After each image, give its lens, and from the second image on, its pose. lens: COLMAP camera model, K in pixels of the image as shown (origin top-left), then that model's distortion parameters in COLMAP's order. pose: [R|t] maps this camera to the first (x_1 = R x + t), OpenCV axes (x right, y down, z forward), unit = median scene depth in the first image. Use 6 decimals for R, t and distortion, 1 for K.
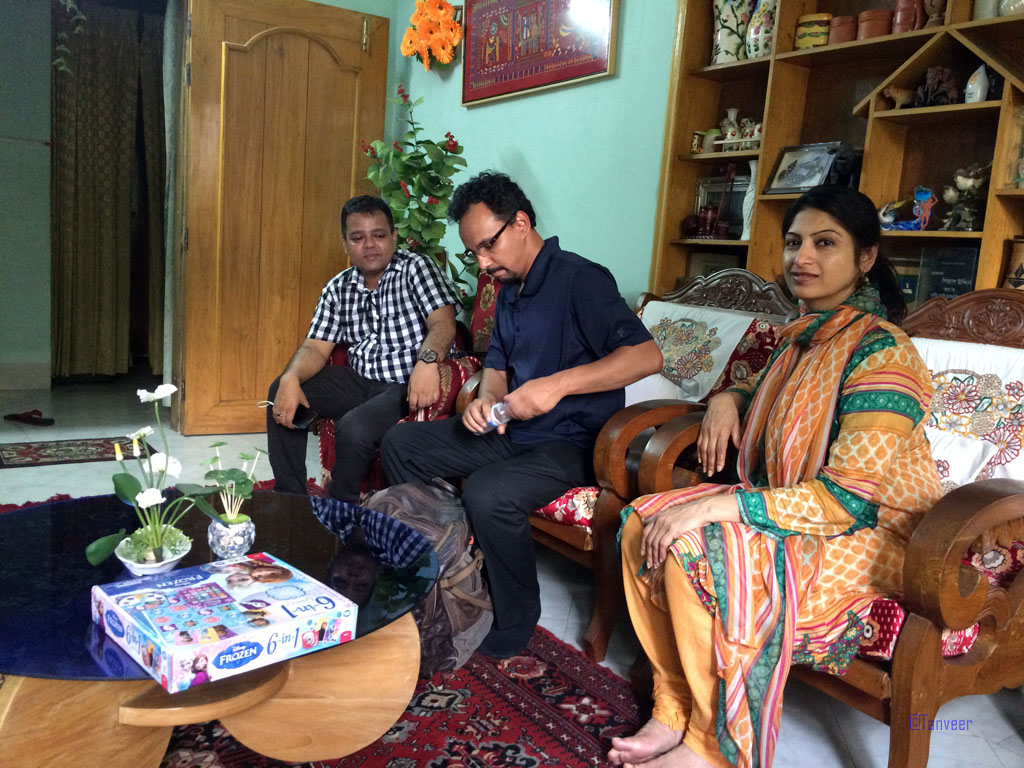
lens RADIAL K [[869.5, 0, 506.9], [0, 869.5, 386.8], [0, 0, 1]] dist [0.085521, -0.119782]
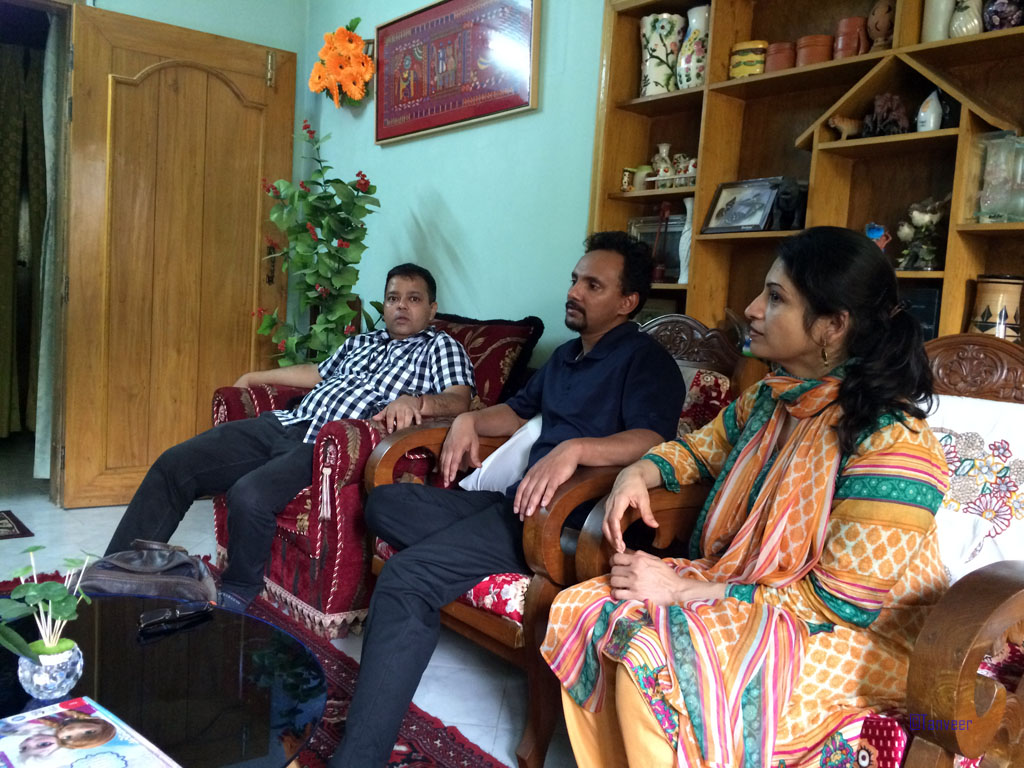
lens RADIAL K [[869.5, 0, 506.9], [0, 869.5, 389.6], [0, 0, 1]] dist [0.085521, -0.119782]
pose [[0.996727, -0.017381, 0.078951, 0.017079], [0.021475, 0.998452, -0.051304, -0.016604], [-0.077937, 0.052831, 0.995557, 0.130486]]
